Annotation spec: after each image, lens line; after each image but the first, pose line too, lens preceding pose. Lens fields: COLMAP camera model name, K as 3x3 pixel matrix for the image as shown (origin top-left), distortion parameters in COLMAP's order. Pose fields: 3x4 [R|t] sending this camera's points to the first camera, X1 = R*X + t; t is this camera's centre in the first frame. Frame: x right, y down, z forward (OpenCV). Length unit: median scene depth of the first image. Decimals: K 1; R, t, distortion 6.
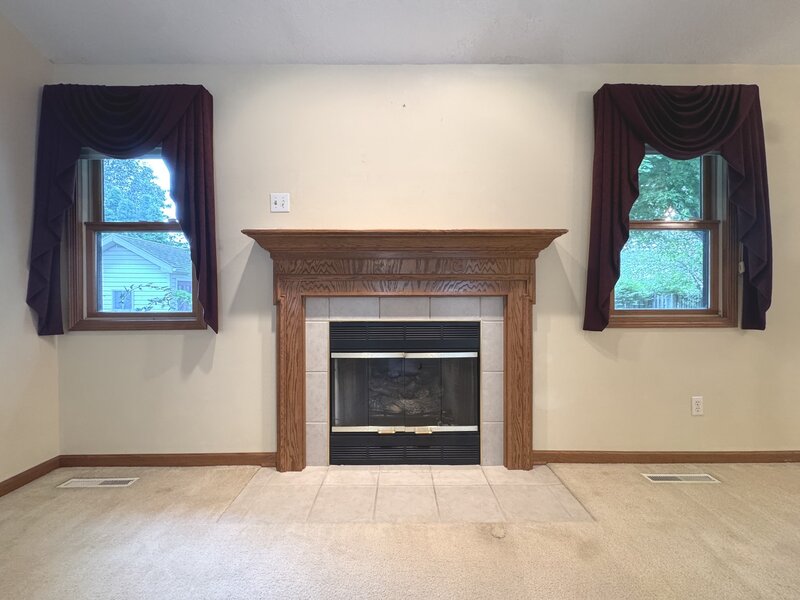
lens RADIAL K [[319.8, 0, 392.3], [0, 319.8, 305.9], [0, 0, 1]] dist [-0.006312, 0.001113]
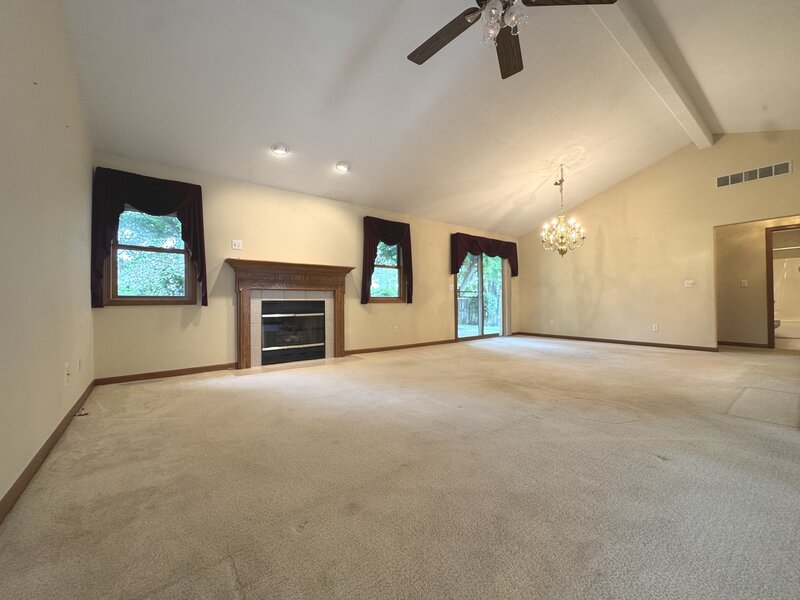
lens RADIAL K [[319.8, 0, 393.7], [0, 319.8, 299.8], [0, 0, 1]] dist [-0.006312, 0.001113]
pose [[0.804311, 0.002459, 0.594203, -0.778193], [0.007419, 0.999872, -0.014180, 0.081309], [-0.594162, 0.015813, 0.804190, -1.329782]]
